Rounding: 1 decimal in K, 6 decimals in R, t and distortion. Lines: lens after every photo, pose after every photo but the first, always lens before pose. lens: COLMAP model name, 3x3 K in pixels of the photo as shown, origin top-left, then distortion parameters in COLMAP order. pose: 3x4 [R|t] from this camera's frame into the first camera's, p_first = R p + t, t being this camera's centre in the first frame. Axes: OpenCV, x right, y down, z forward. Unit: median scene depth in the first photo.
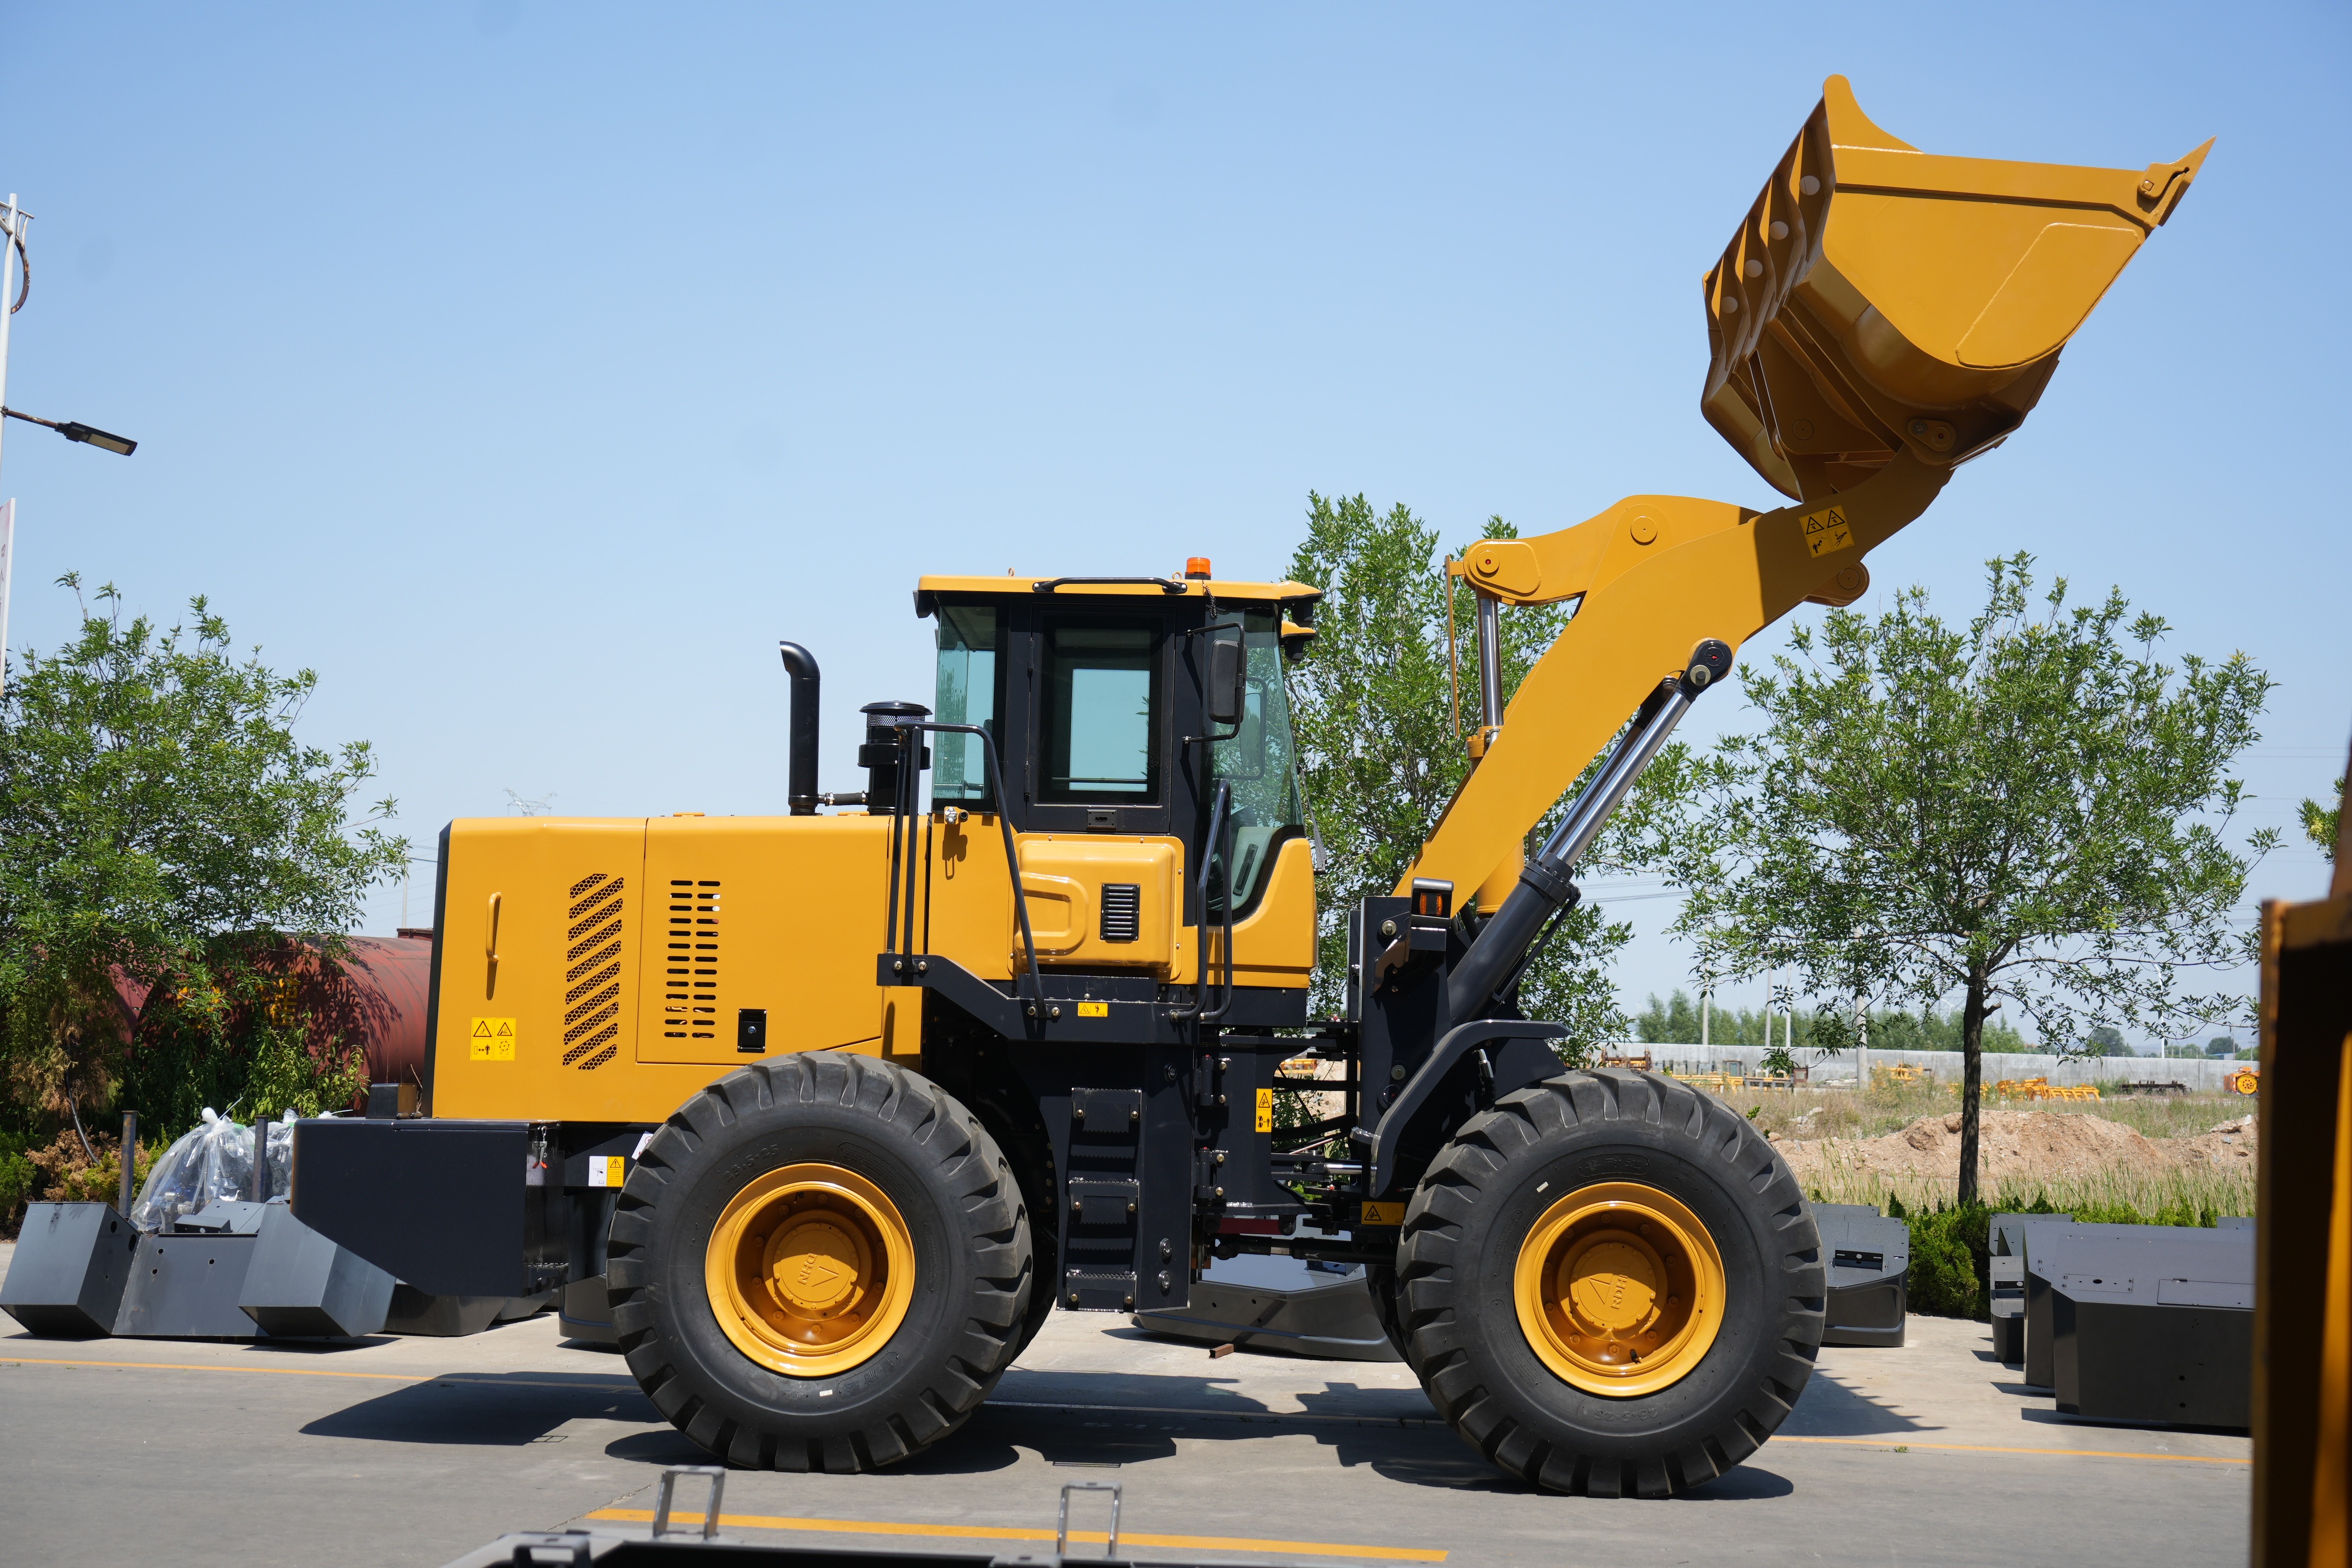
lens RADIAL K [[3323.5, 0, 1169.4], [0, 3323.5, 727.7], [0, 0, 1]] dist [-0.020148, -0.009148]
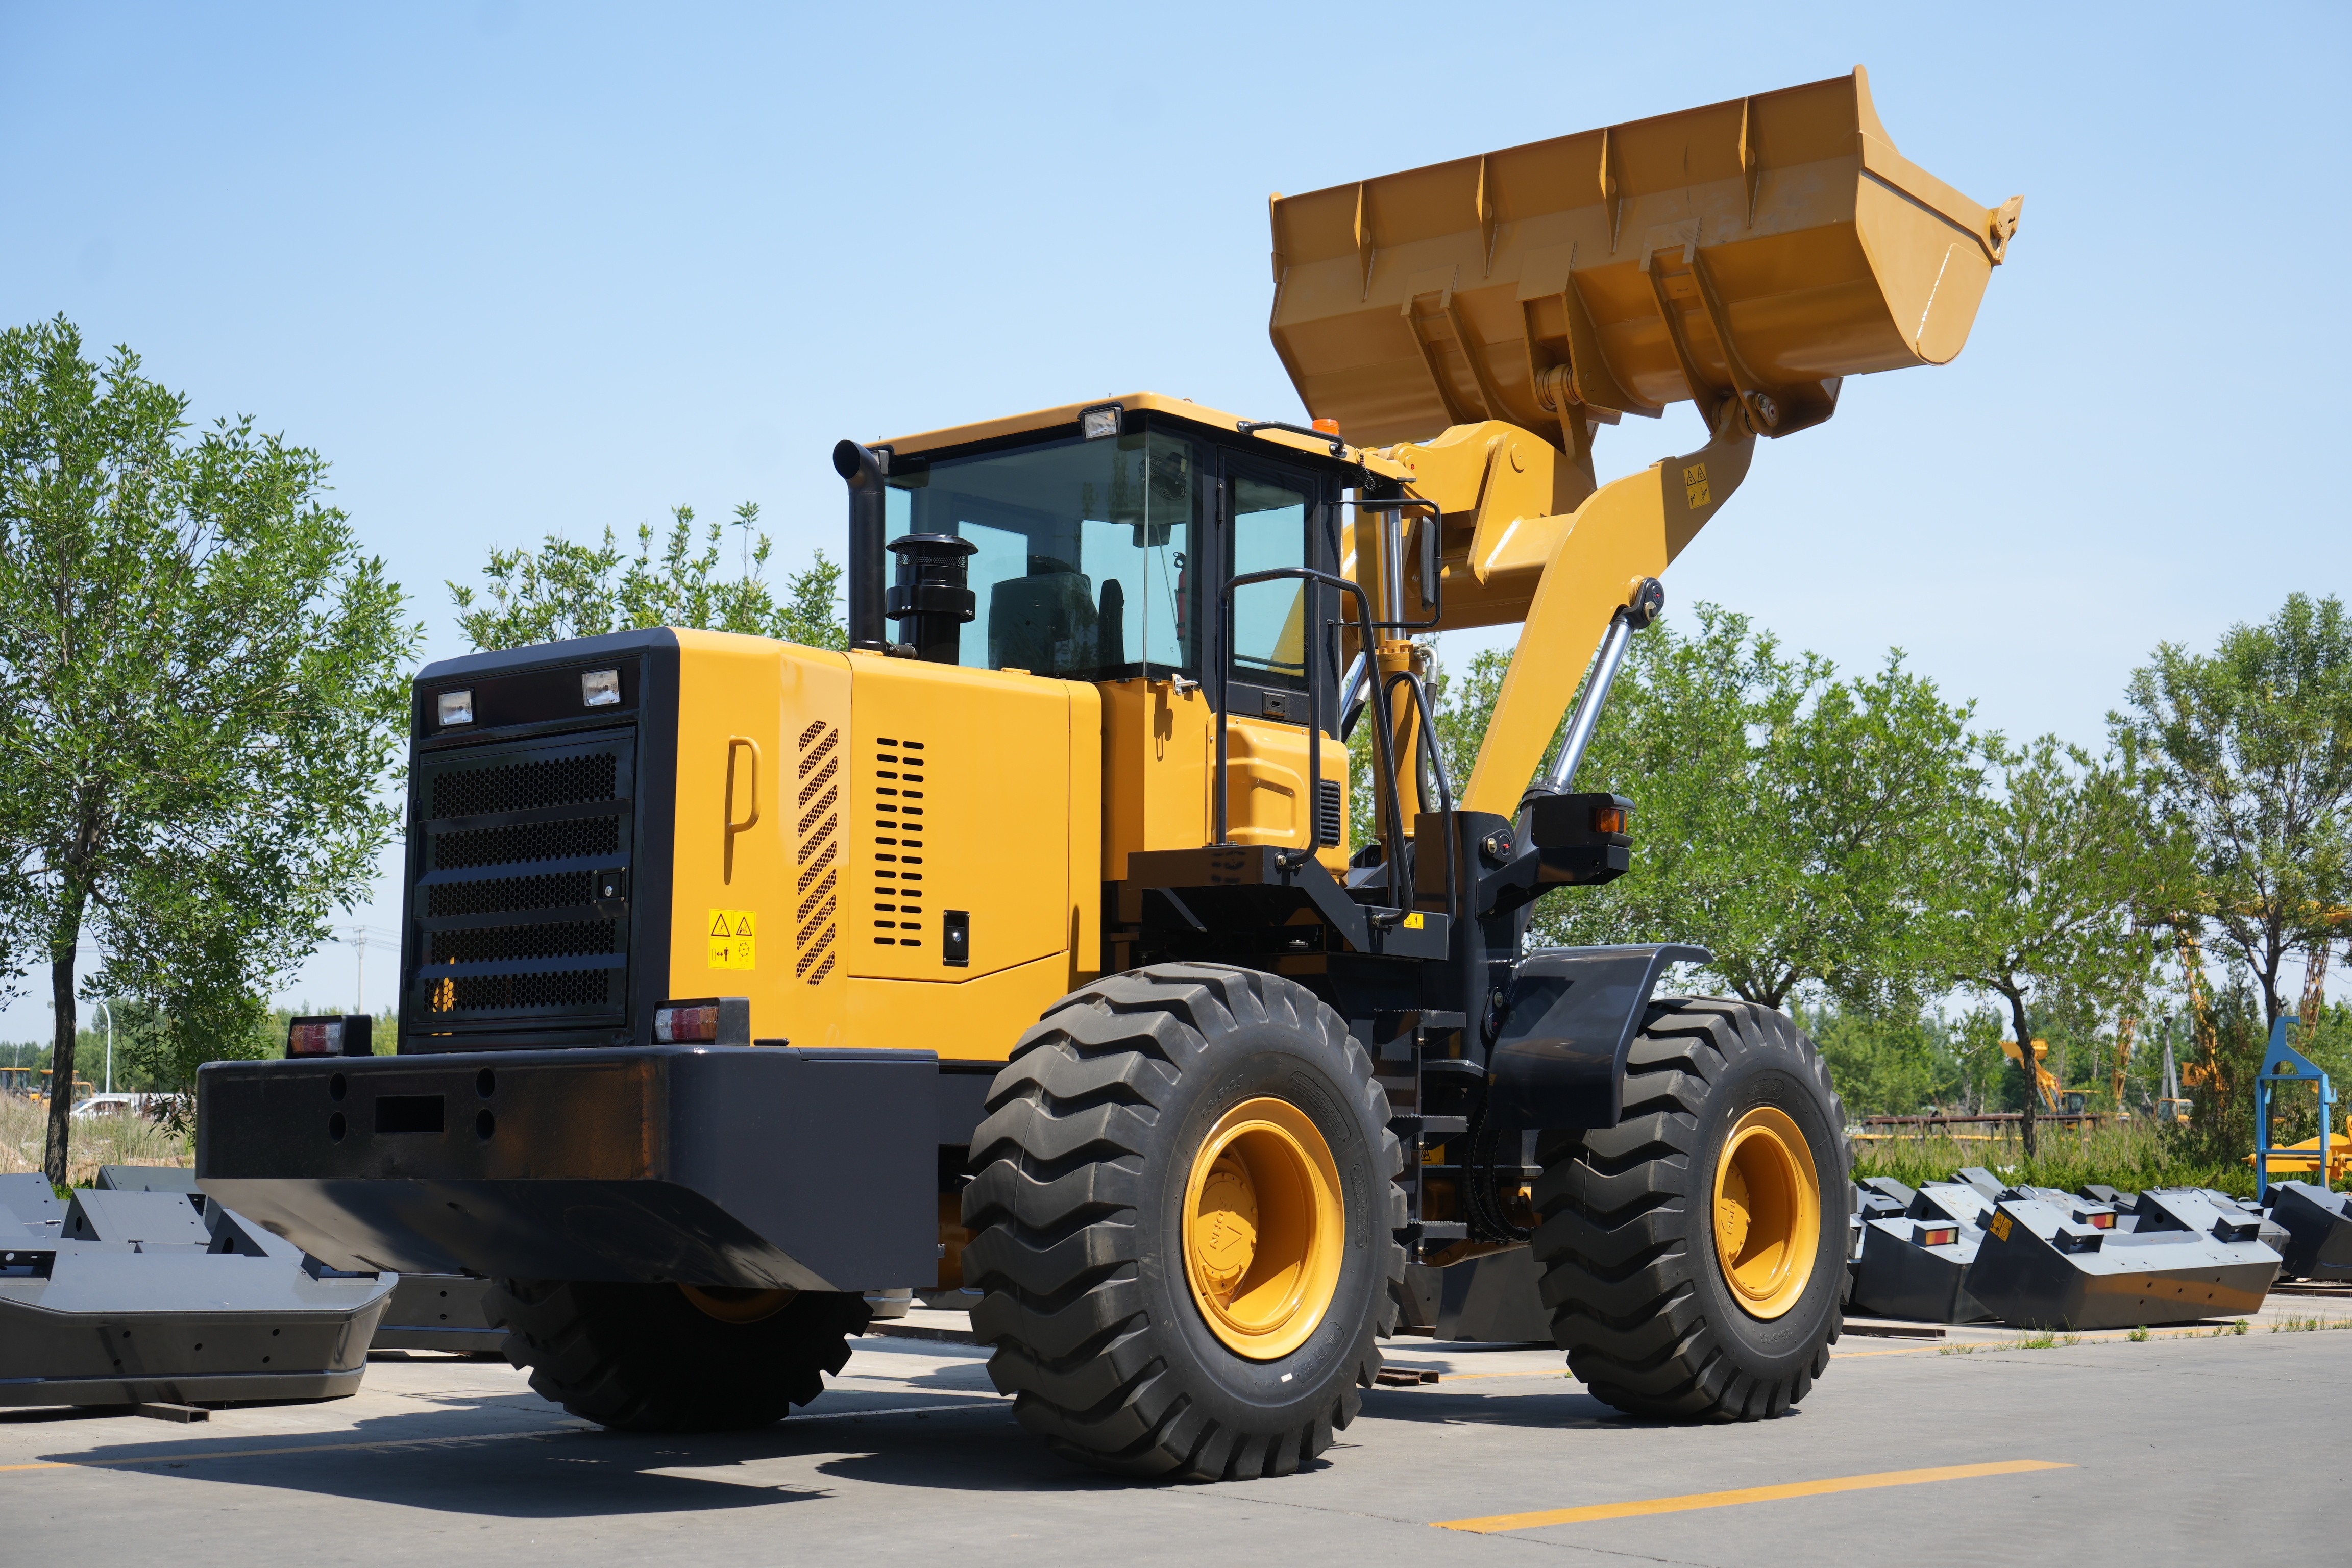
lens RADIAL K [[3309.9, 0, 1251.7], [0, 3309.9, 821.0], [0, 0, 1]] dist [0.015714, -0.018542]
pose [[0.605543, 0.055577, 0.793870, -0.702418], [-0.072108, 0.997287, -0.014816, 0.070611], [-0.792539, -0.048273, 0.607907, 0.477869]]
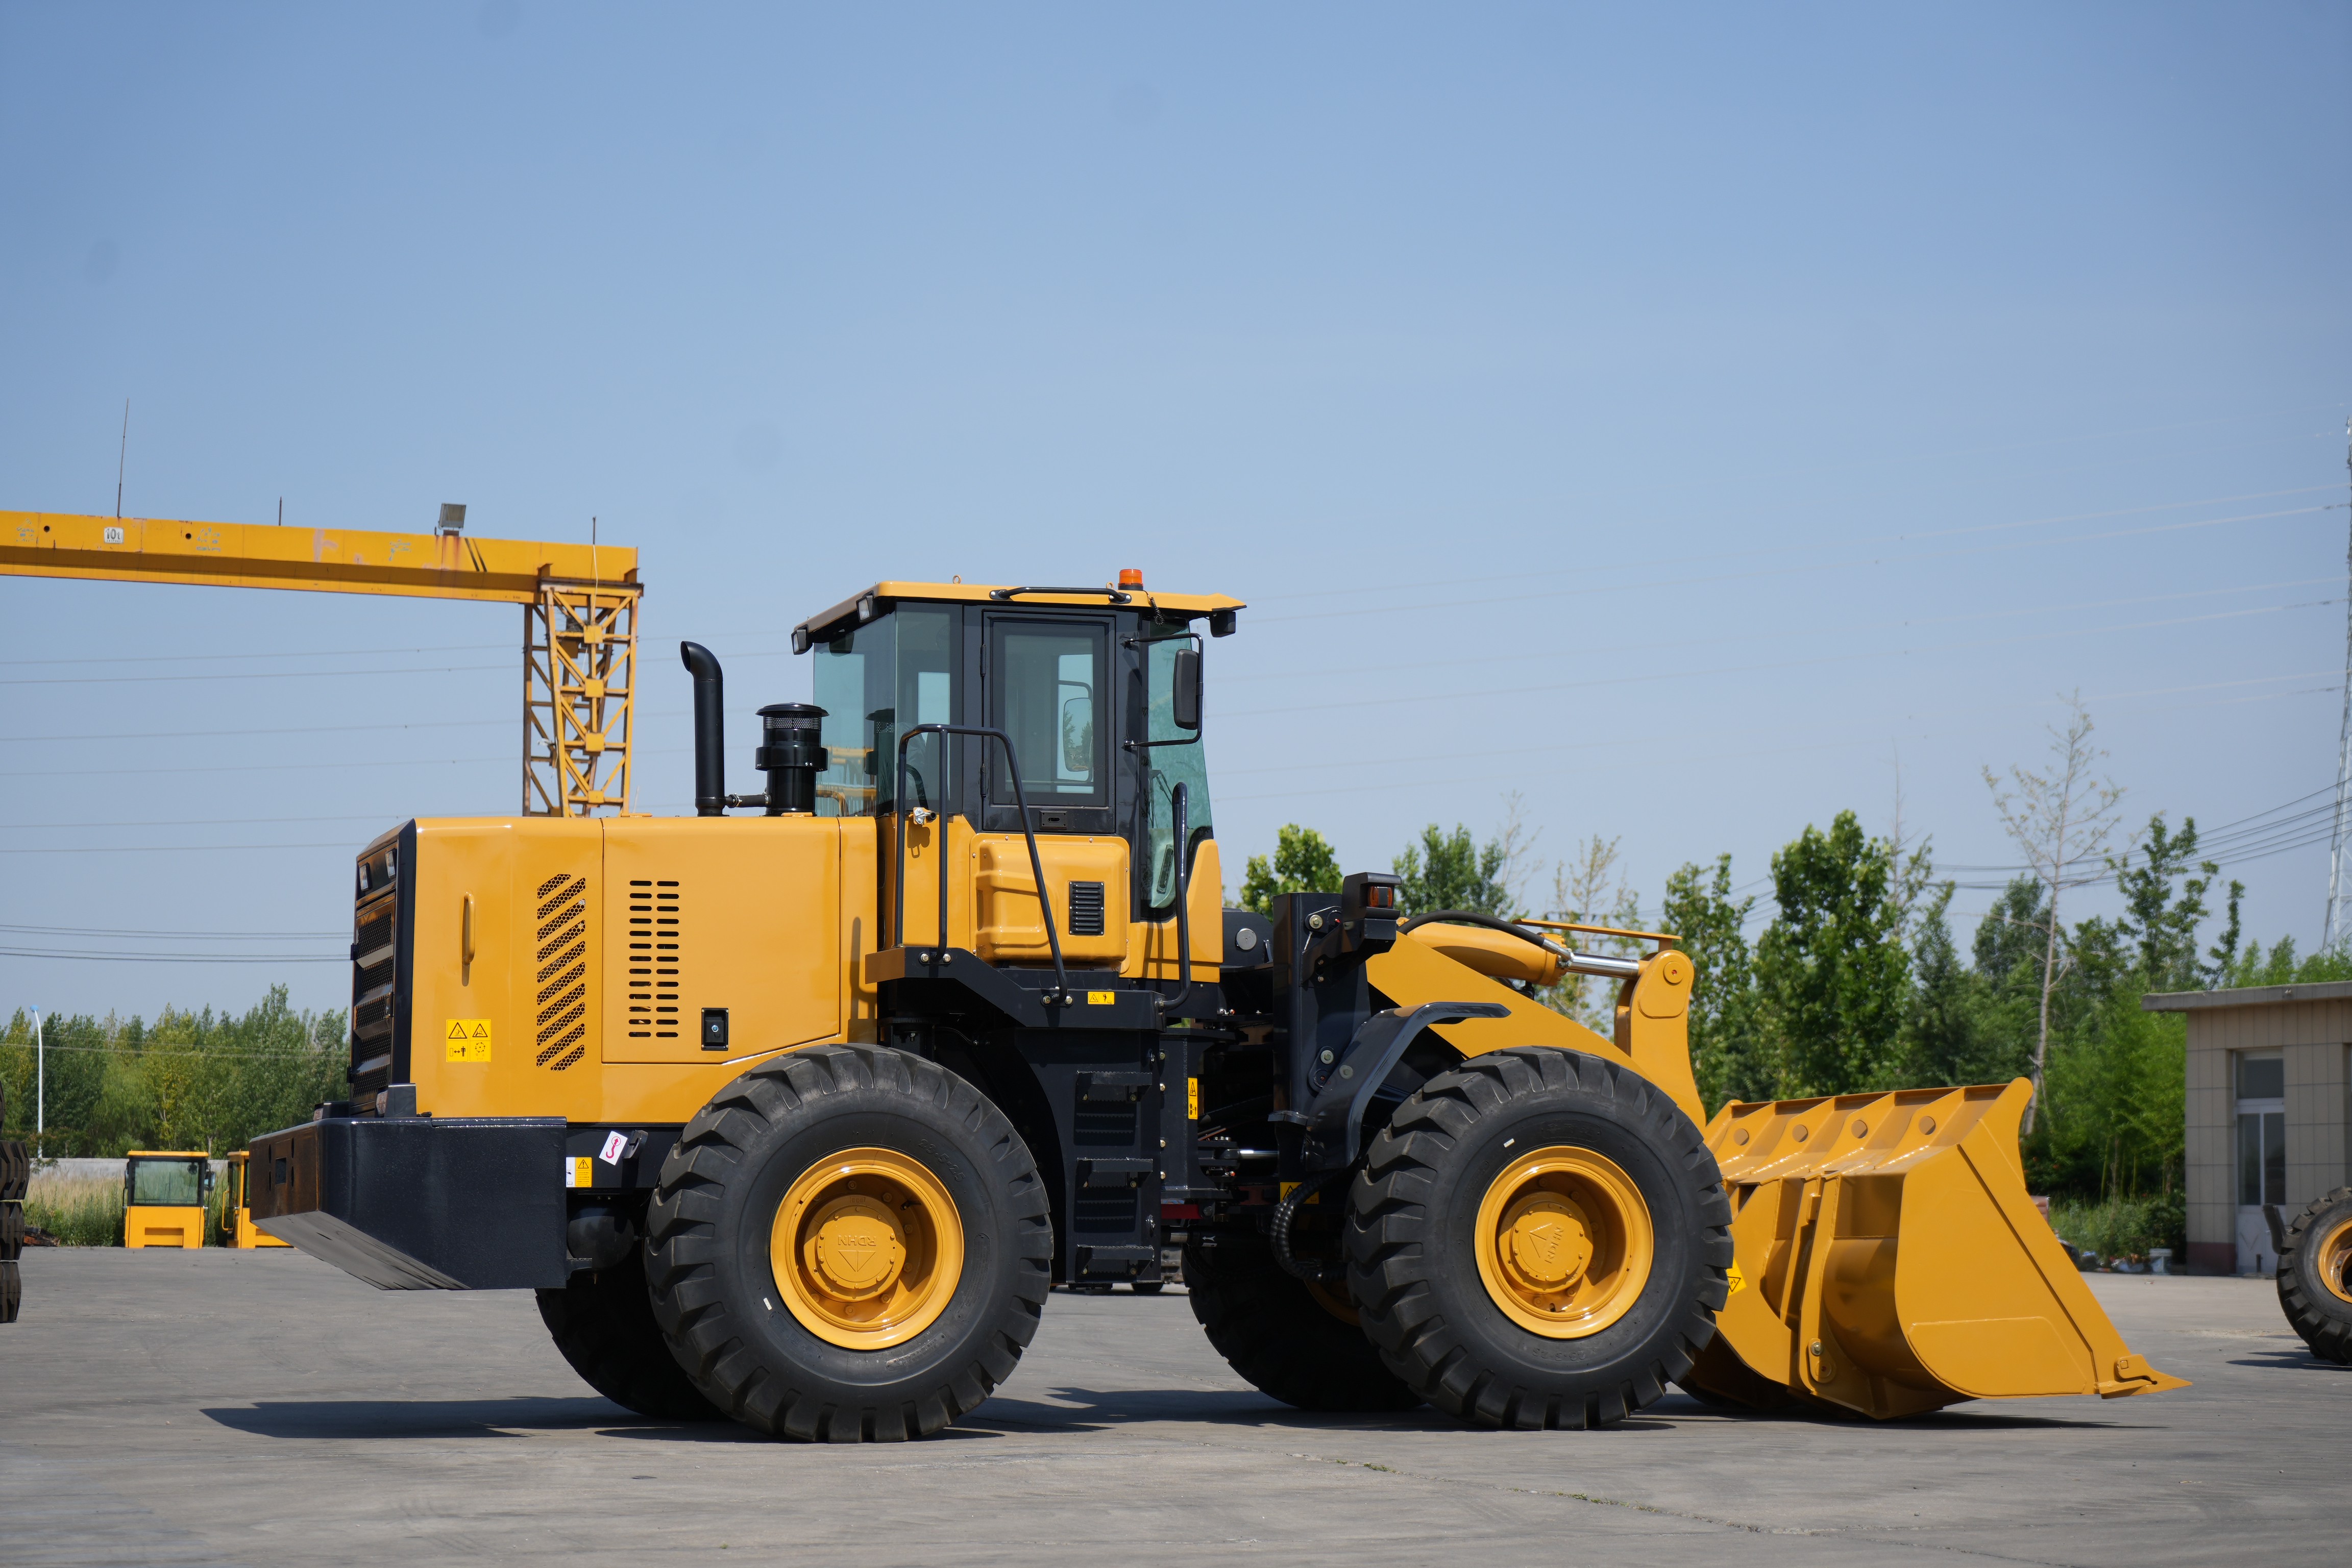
lens RADIAL K [[4746.4, 0, 1176.0], [0, 4746.4, 784.0], [0, 0, 1]] dist [-0.017919, -0.169301]
pose [[0.937294, 0.004293, 0.348512, -0.498801], [-0.007286, 0.999947, 0.007277, 0.005263], [-0.348462, -0.009360, 0.937276, -0.399873]]
